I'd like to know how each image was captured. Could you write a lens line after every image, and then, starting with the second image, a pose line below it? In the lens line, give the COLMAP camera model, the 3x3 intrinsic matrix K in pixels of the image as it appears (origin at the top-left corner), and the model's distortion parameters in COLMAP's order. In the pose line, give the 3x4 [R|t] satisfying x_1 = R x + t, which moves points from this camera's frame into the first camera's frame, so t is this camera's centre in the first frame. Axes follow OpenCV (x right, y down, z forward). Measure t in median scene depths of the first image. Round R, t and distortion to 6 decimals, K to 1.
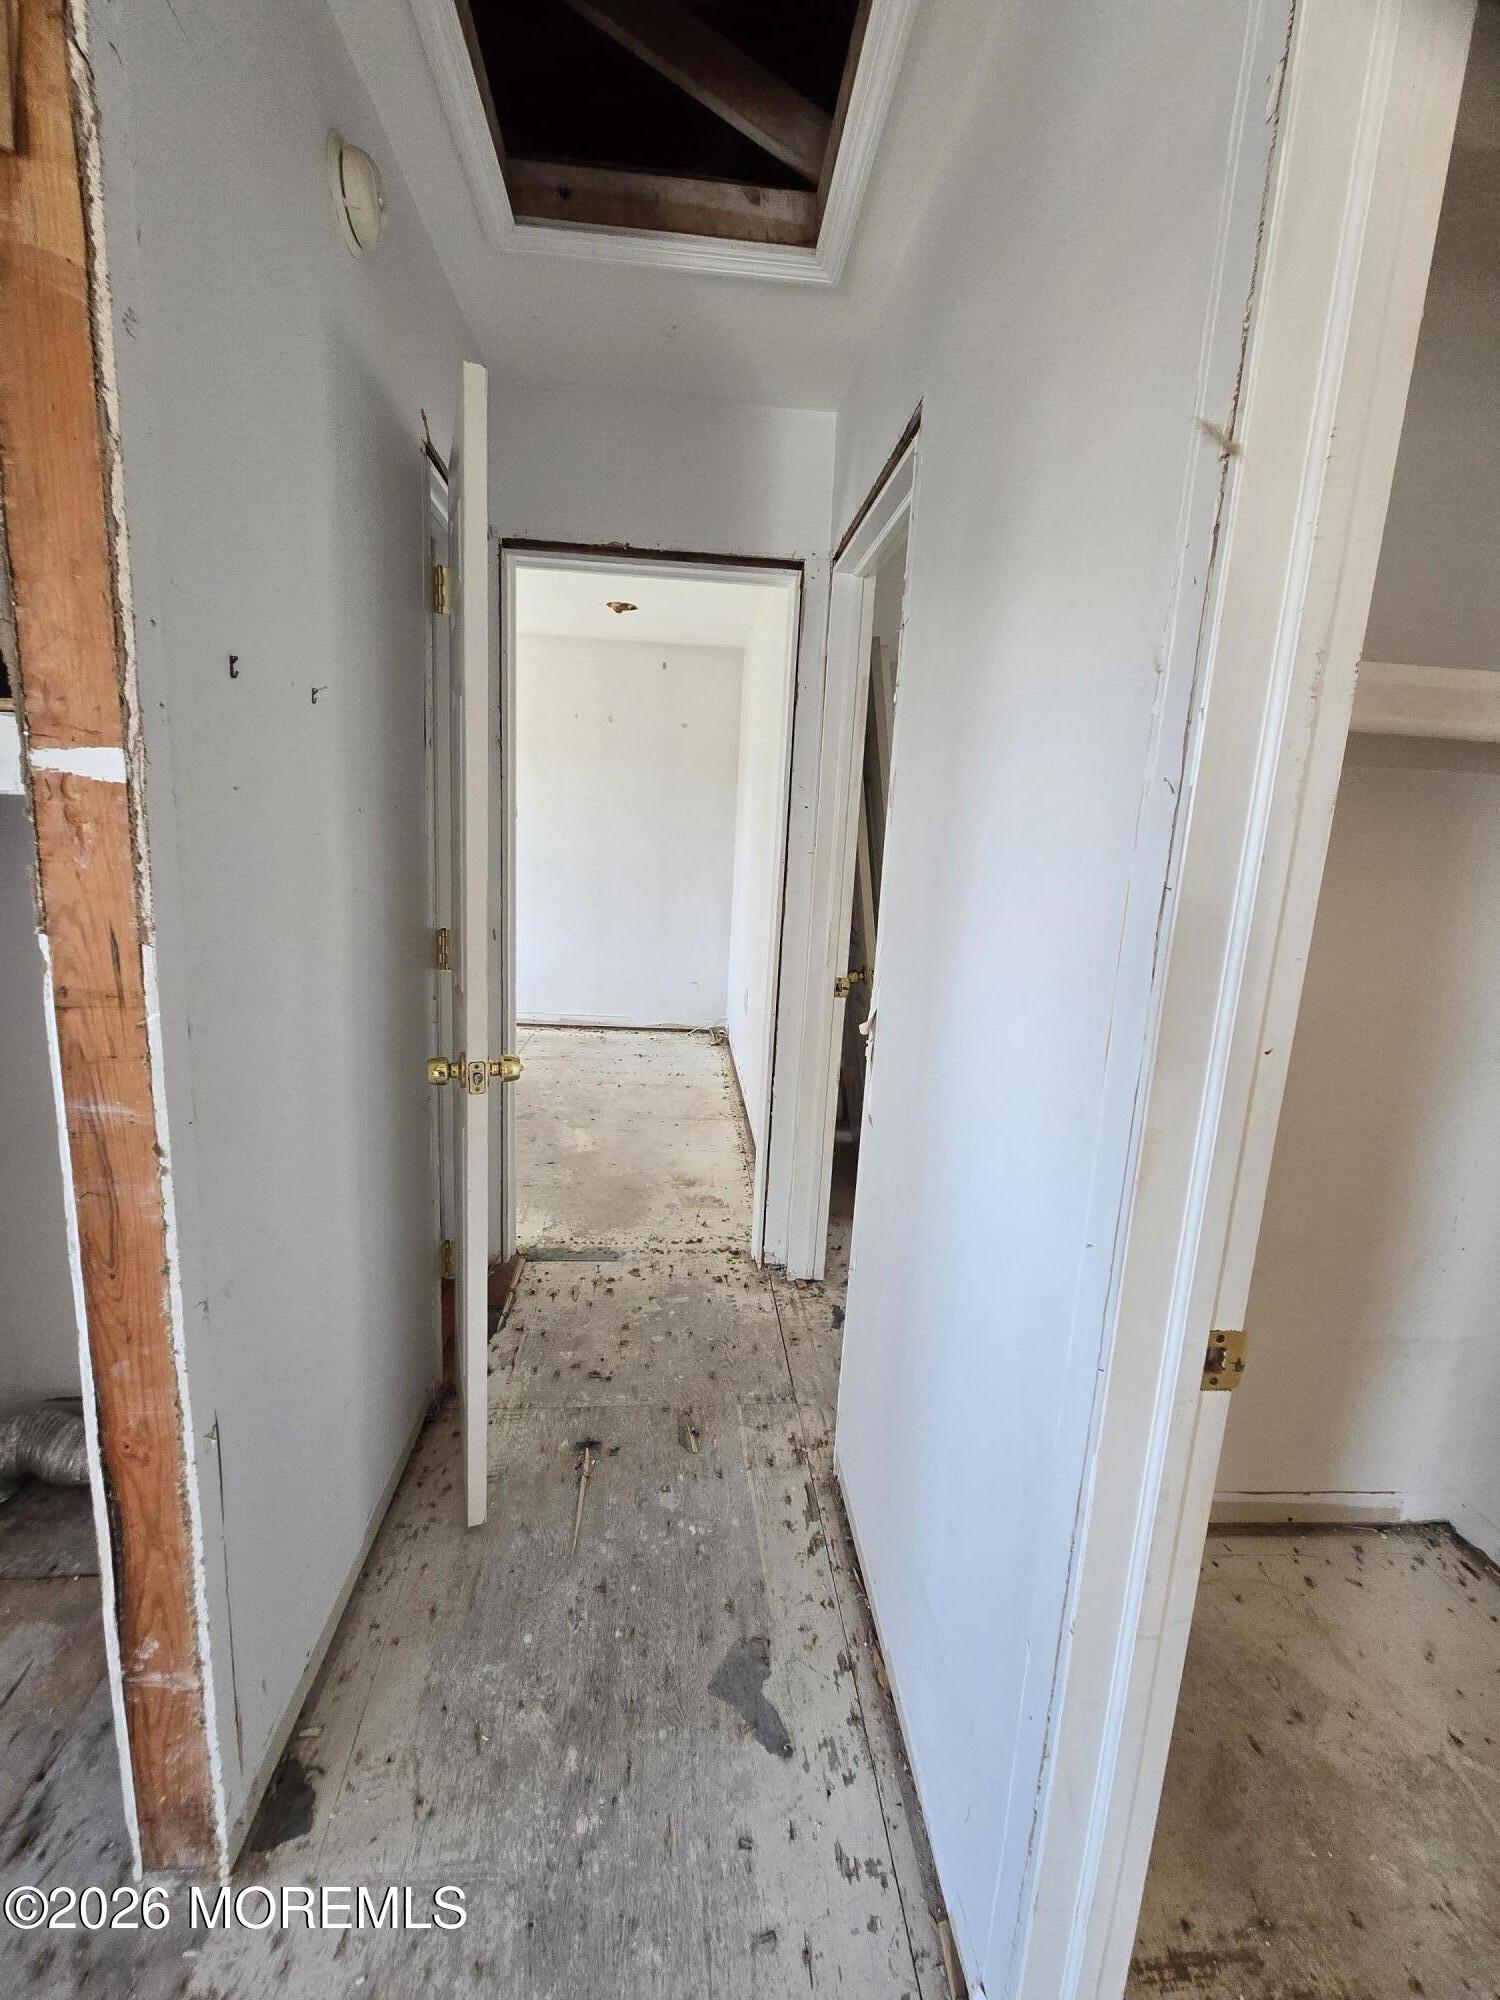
lens RADIAL K [[823.7, 0, 742.2], [0, 823.7, 988.1], [0, 0, 1]] dist [-0.001727, -0.003367]
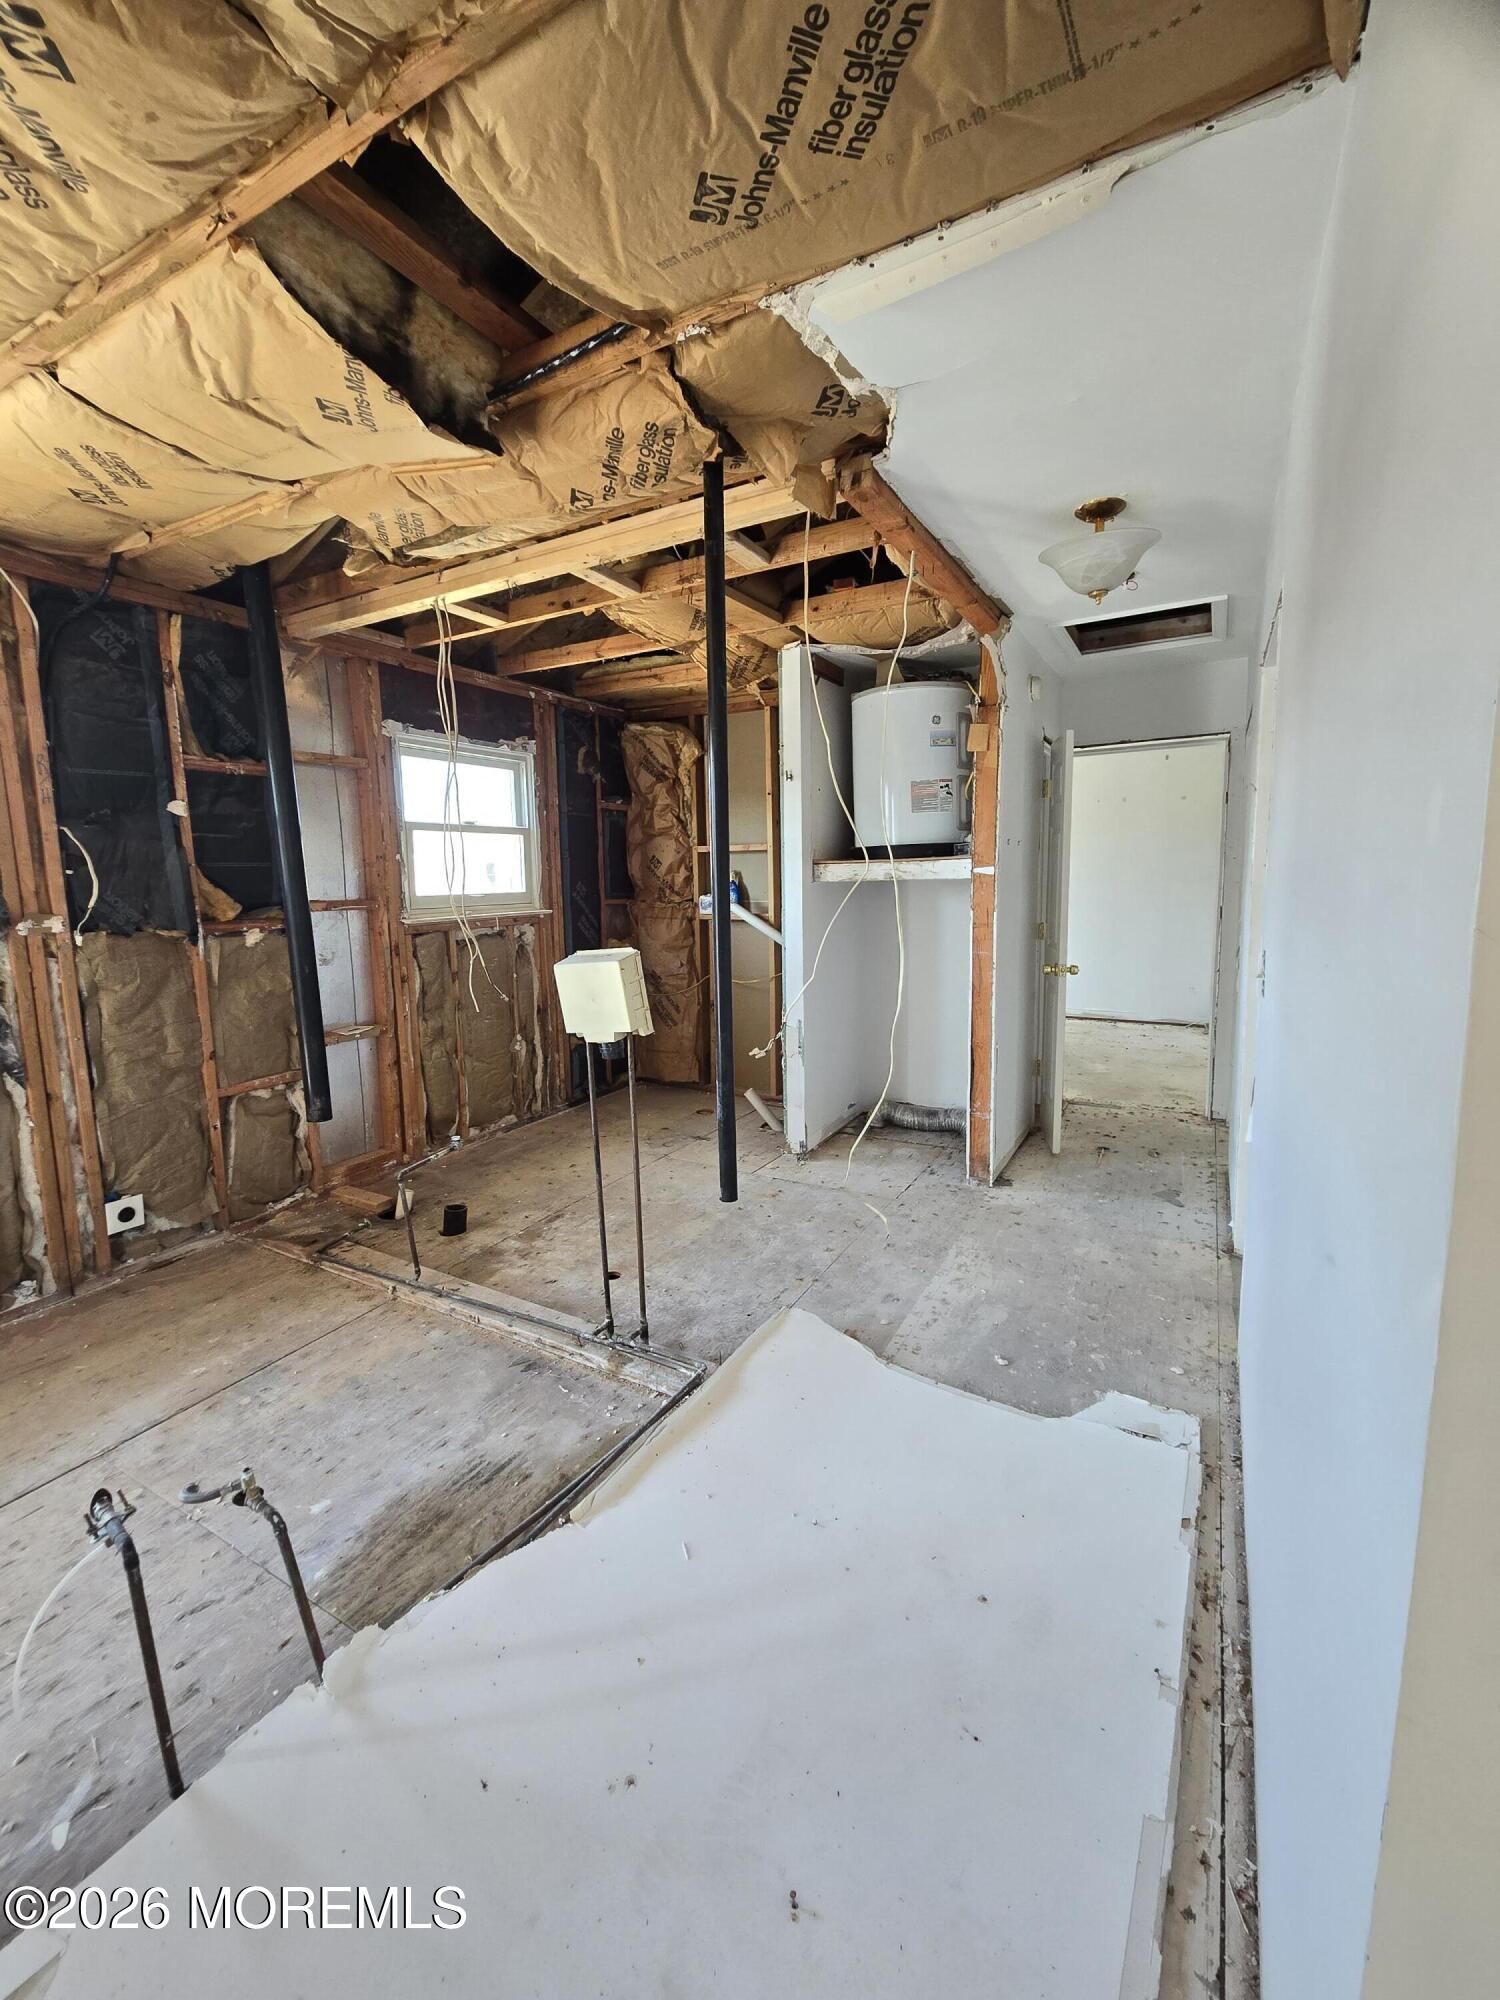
lens RADIAL K [[823.7, 0, 744.6], [0, 823.7, 992.8], [0, 0, 1]] dist [-0.001727, -0.003367]
pose [[0.828609, 0.003116, -0.559819, 0.279985], [-0.037607, 0.998036, -0.050108, 0.304248], [0.558563, 0.062573, 0.827099, -1.557349]]
